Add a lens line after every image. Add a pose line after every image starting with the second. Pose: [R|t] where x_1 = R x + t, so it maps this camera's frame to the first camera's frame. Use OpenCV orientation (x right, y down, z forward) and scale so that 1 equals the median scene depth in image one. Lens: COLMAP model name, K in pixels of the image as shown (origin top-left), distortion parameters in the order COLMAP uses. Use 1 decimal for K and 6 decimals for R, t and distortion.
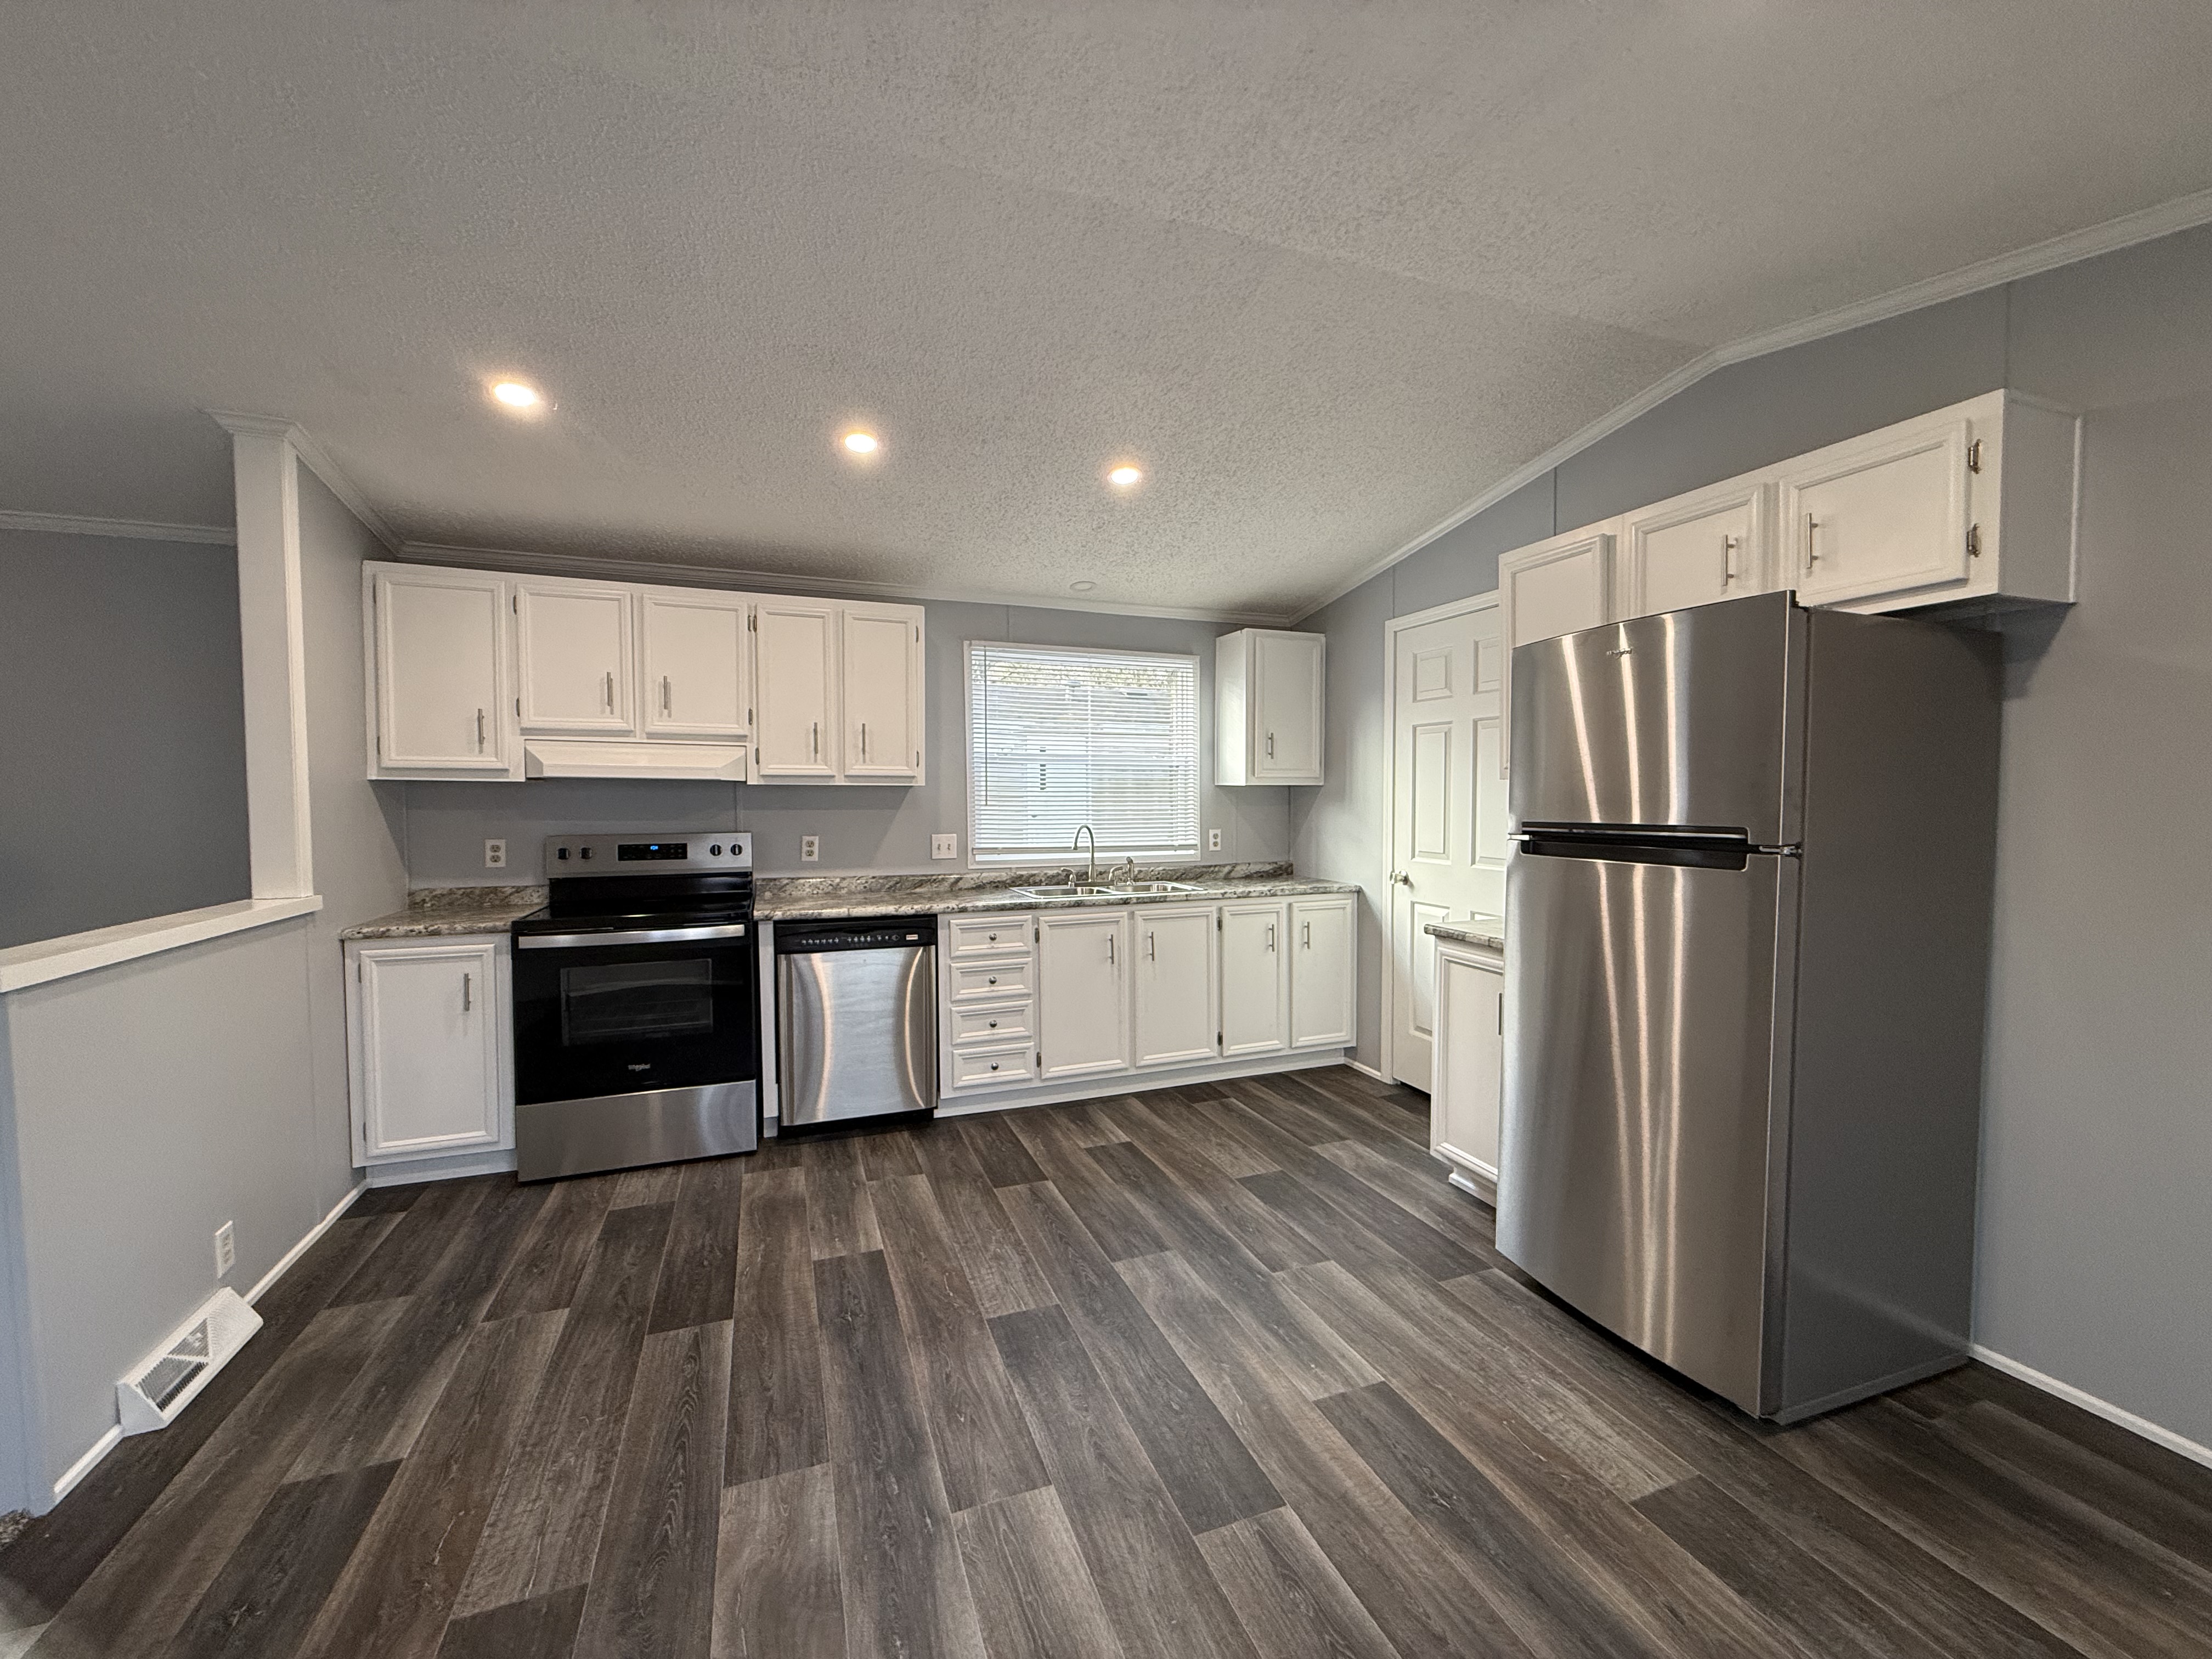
lens RADIAL K [[874.5, 0, 1082.8], [0, 874.5, 821.5], [0, 0, 1]] dist [0.004081, -0.000437]
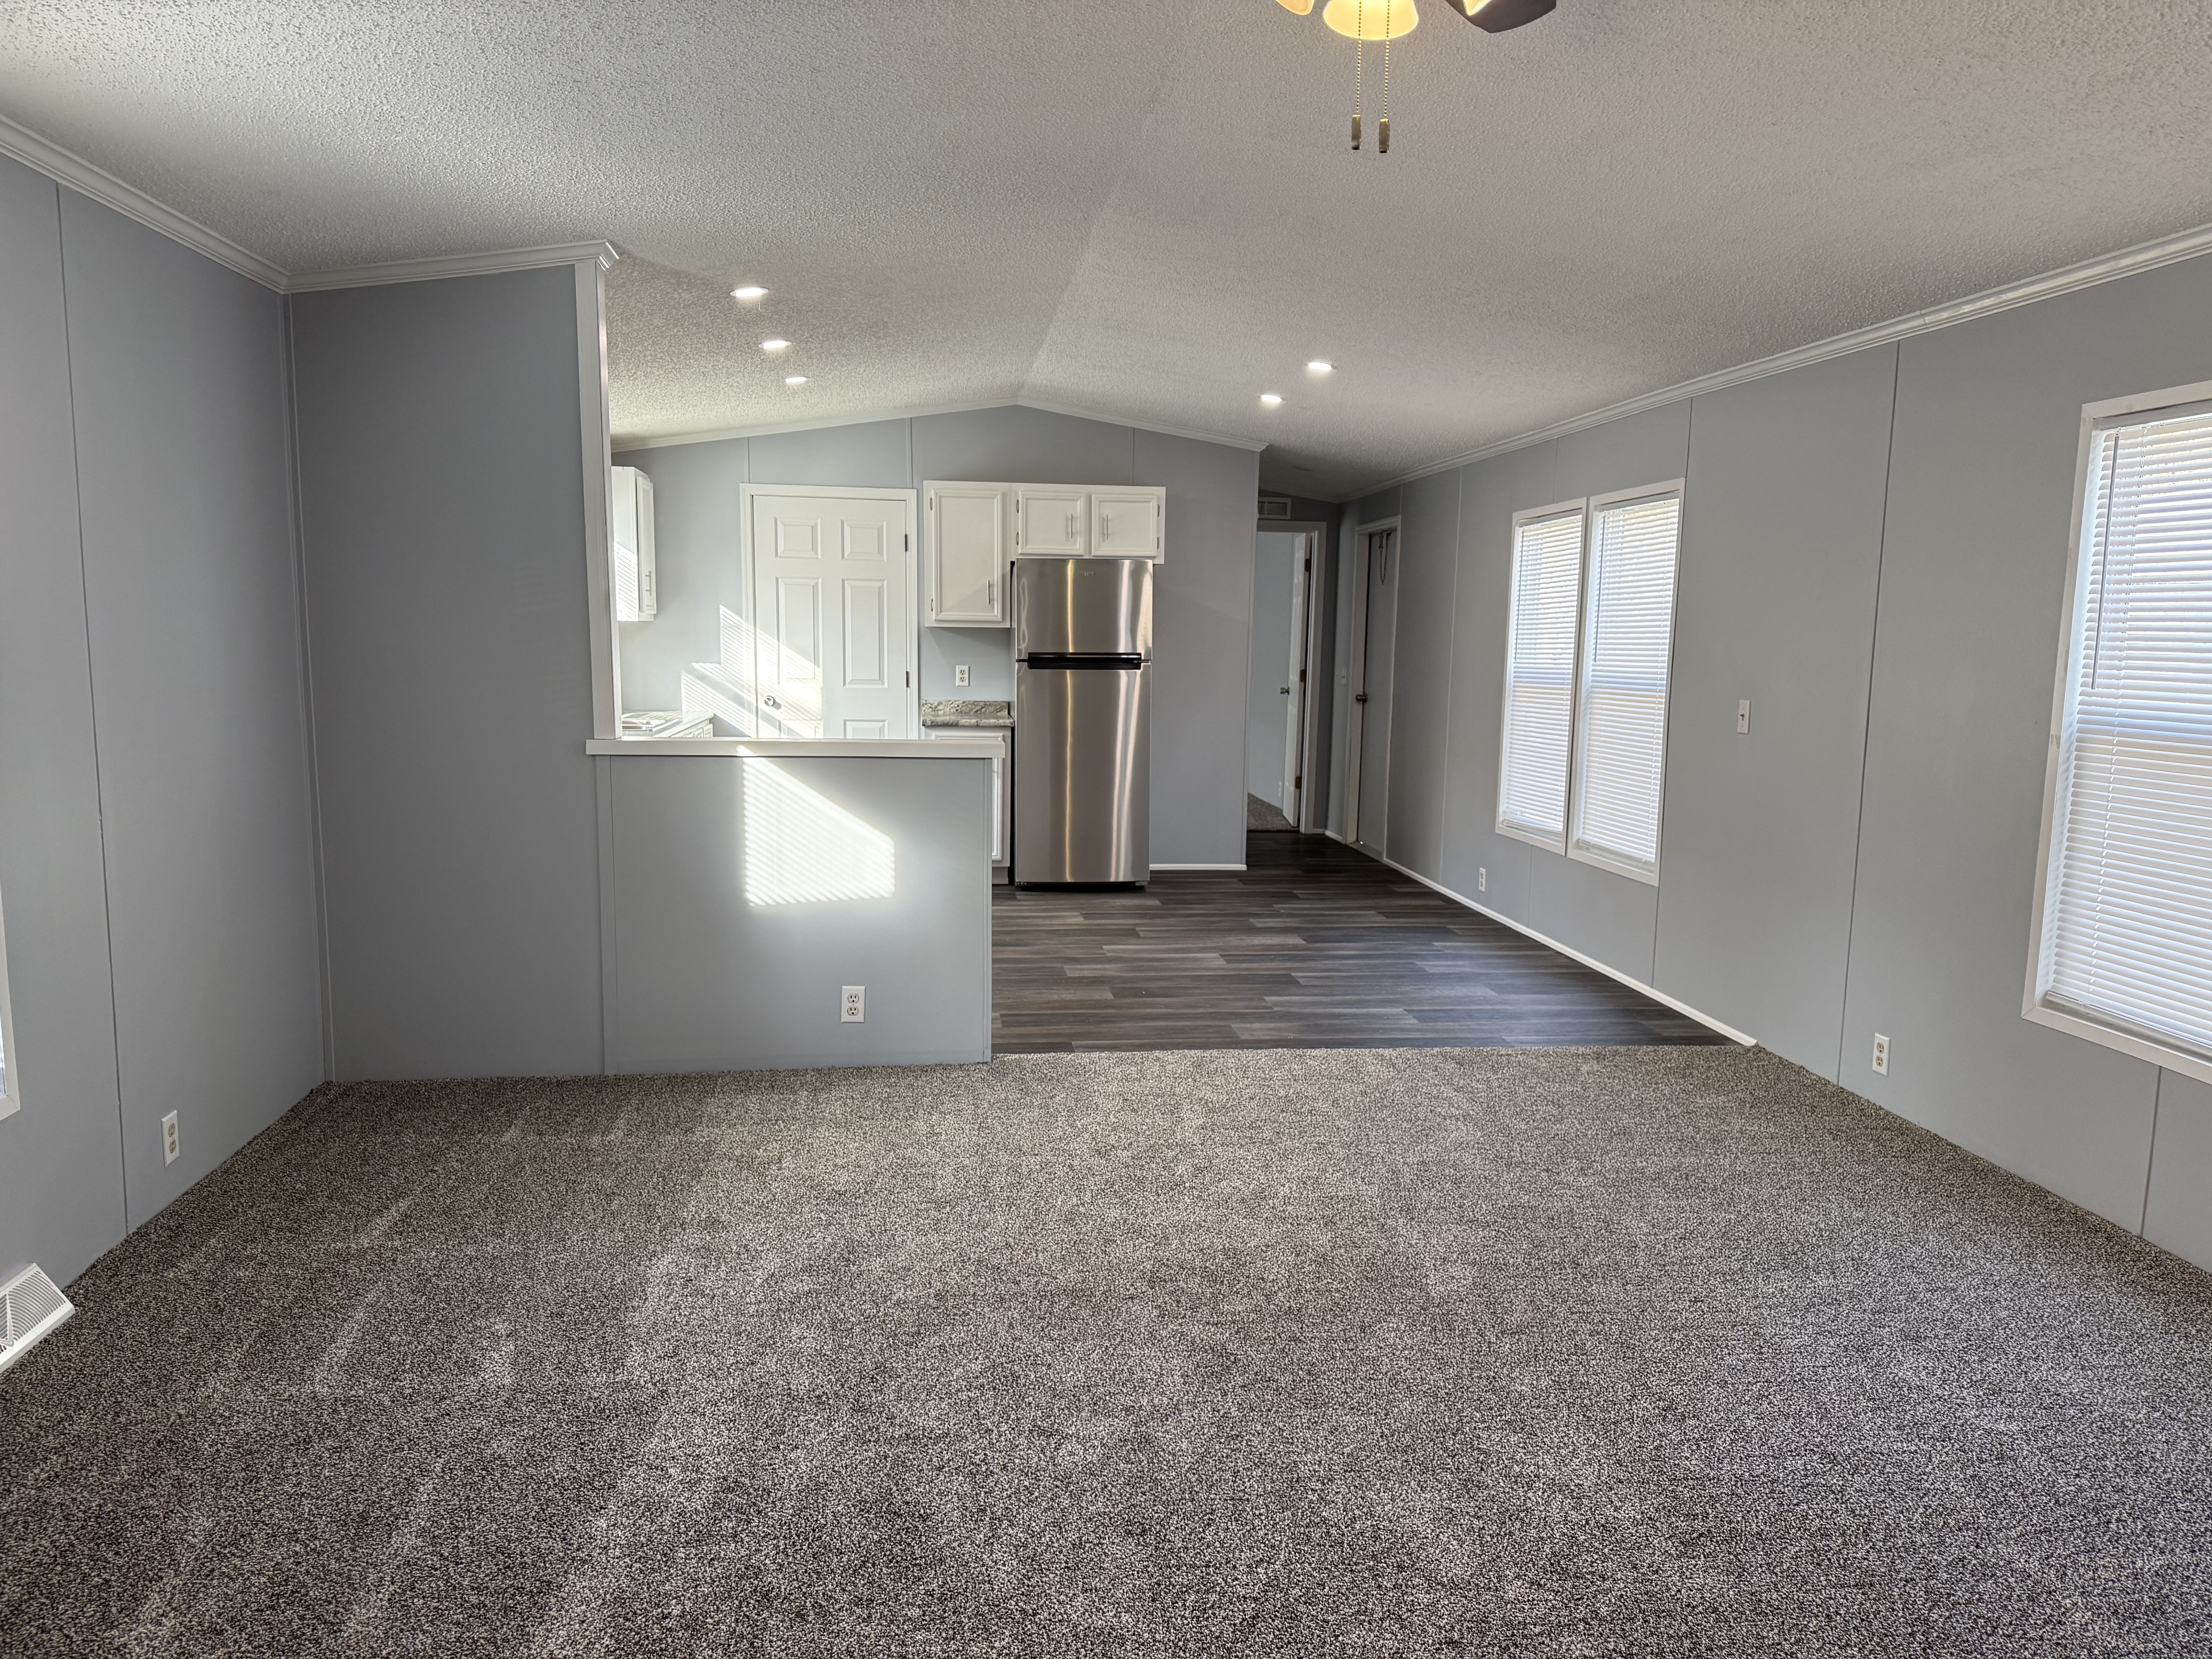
lens RADIAL K [[1531.1, 0, 1094.5], [0, 1531.1, 837.9], [0, 0, 1]] dist [0.074538, 0.000523]
pose [[0.245852, -0.123145, 0.961453, -1.847991], [0.017175, 0.992295, 0.122703, -0.004031], [-0.969155, -0.013654, 0.246072, 0.021176]]
